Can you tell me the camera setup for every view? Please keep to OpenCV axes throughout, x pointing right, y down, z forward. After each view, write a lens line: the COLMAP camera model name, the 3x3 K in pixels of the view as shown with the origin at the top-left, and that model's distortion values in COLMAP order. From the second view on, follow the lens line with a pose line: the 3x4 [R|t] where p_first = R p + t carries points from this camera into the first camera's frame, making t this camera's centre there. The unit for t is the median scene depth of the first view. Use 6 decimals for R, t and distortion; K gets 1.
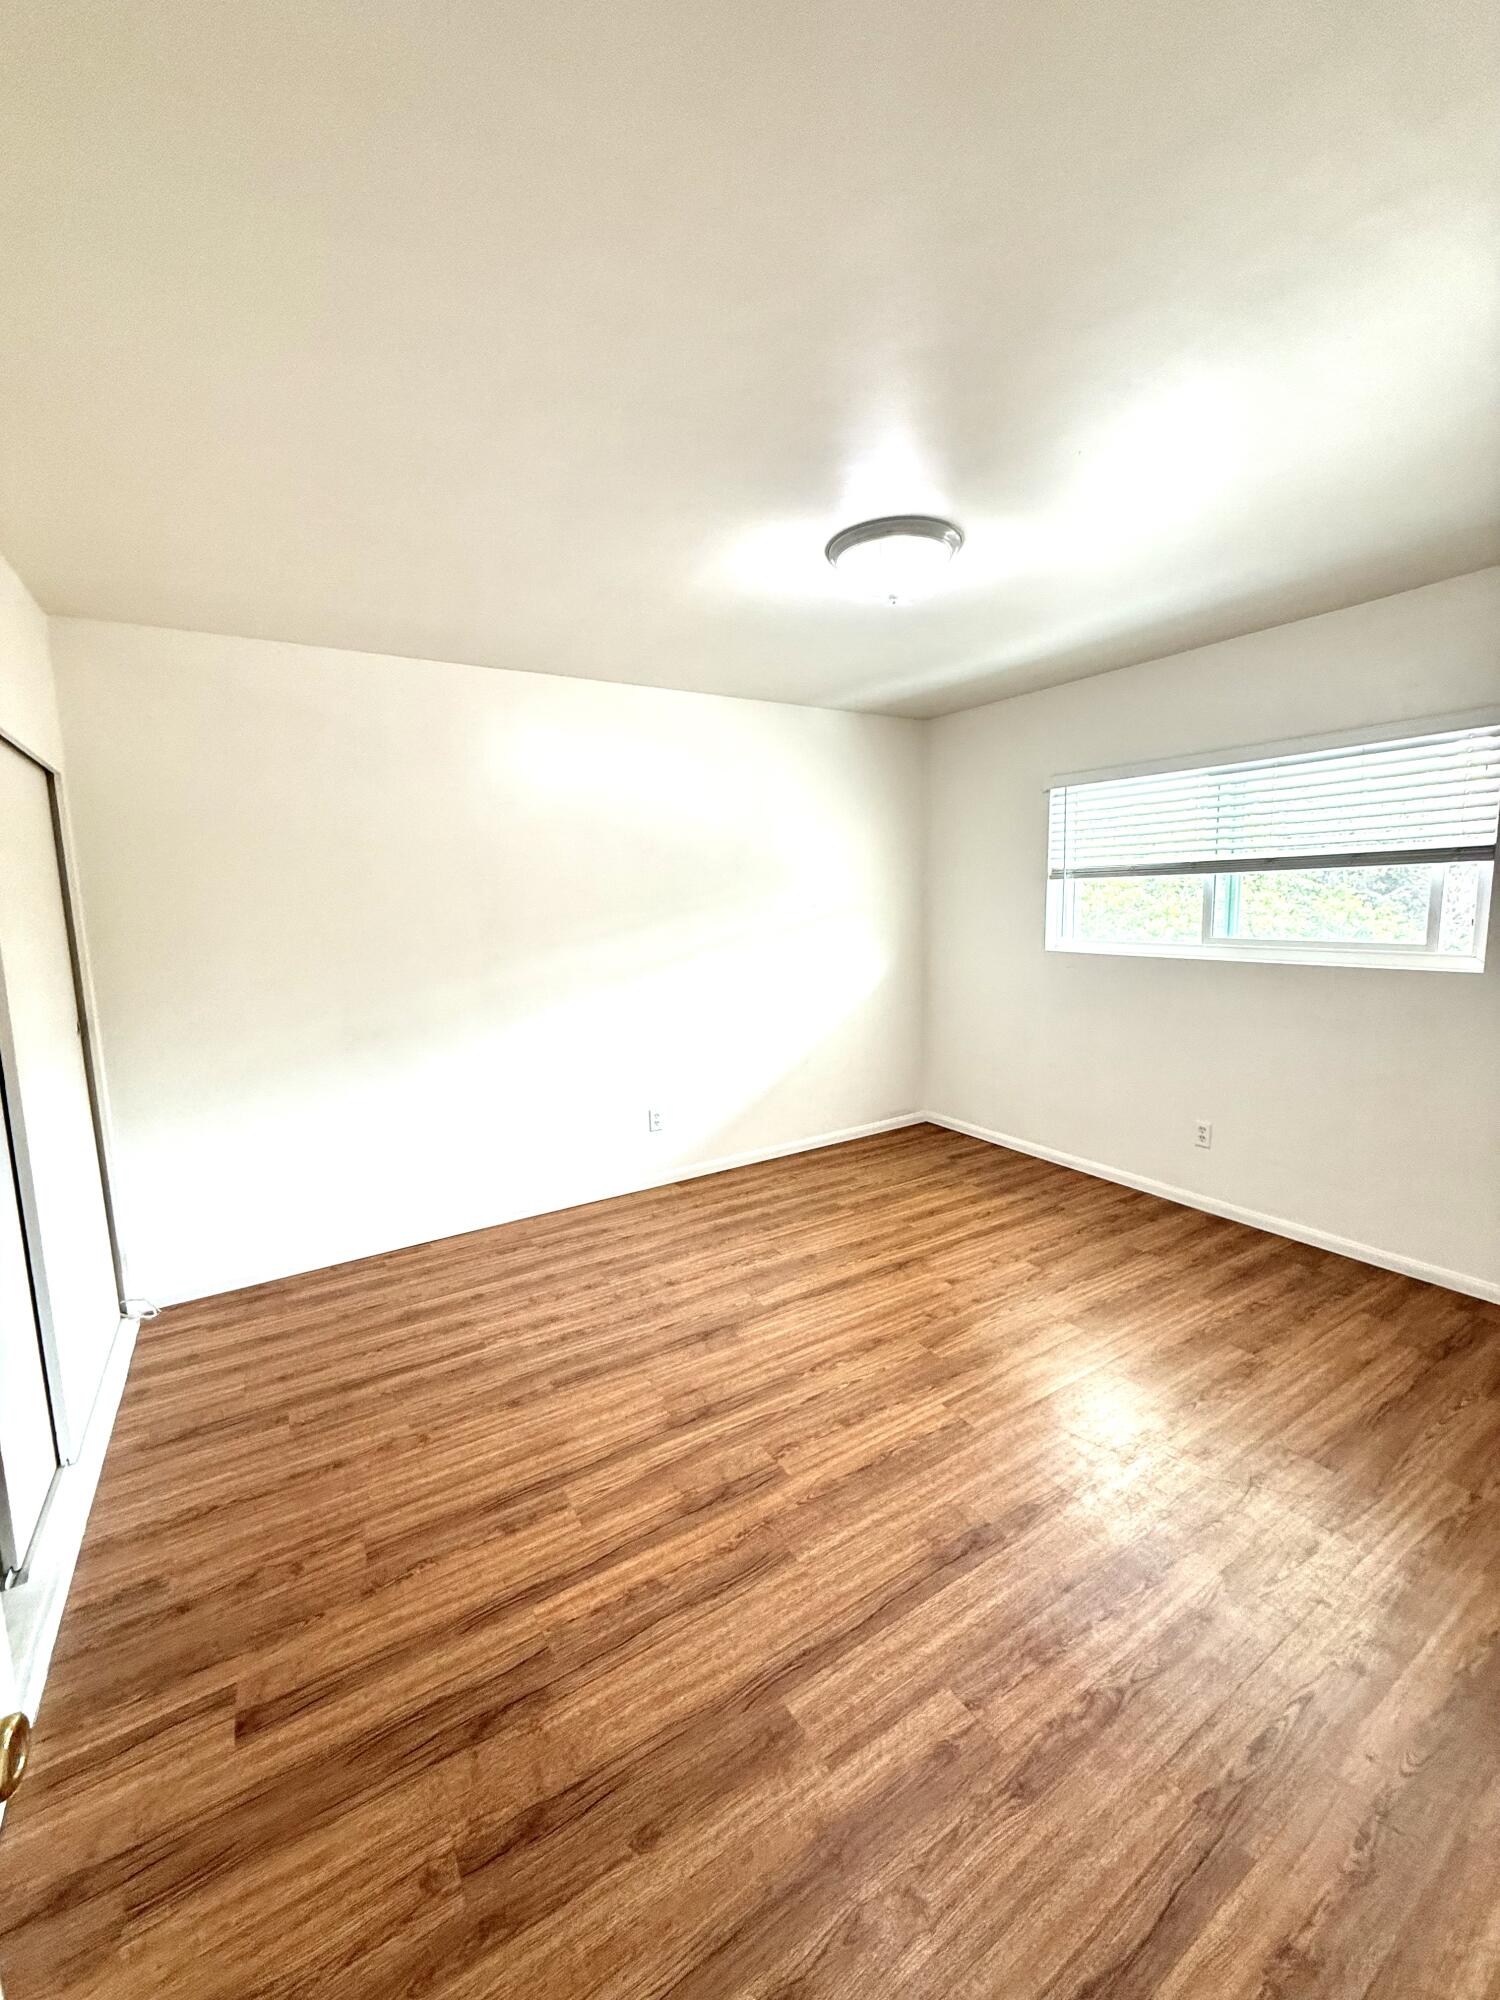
lens RADIAL K [[796.4, 0, 748.1], [0, 796.4, 987.6], [0, 0, 1]] dist [-0.001208, 0.000087]
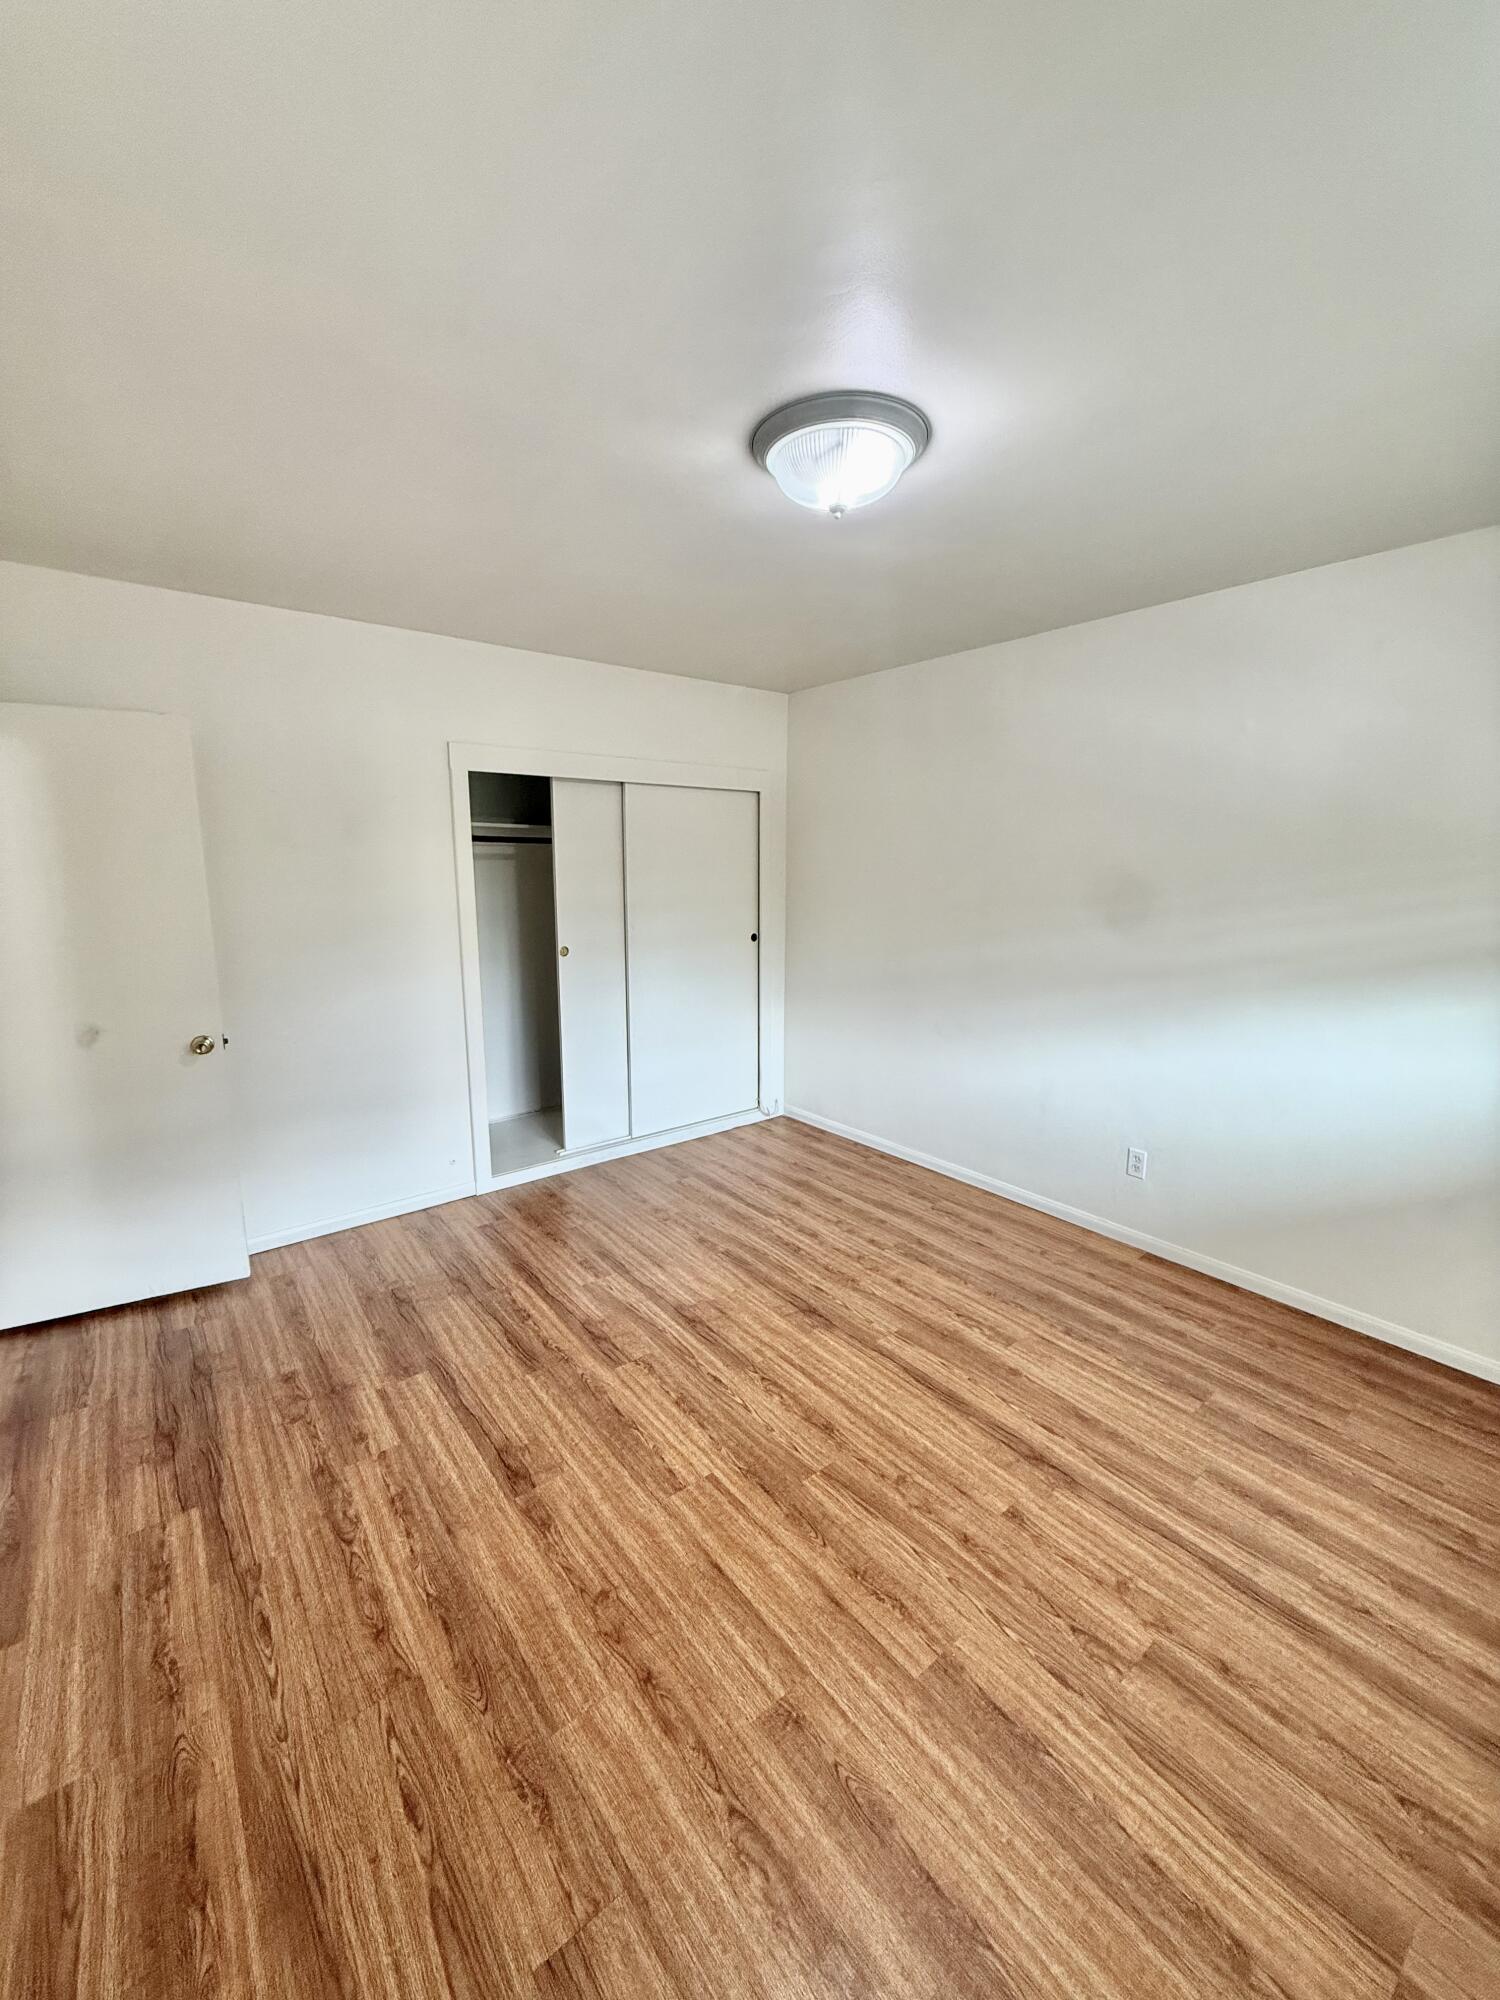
lens RADIAL K [[812.2, 0, 756.0], [0, 812.2, 996.4], [0, 0, 1]] dist [-0.002429, -0.000417]
pose [[0.105534, 0.197996, -0.974505, 0.849087], [-0.121037, 0.975249, 0.185040, -0.139669], [0.987022, 0.098423, 0.126886, 0.731427]]
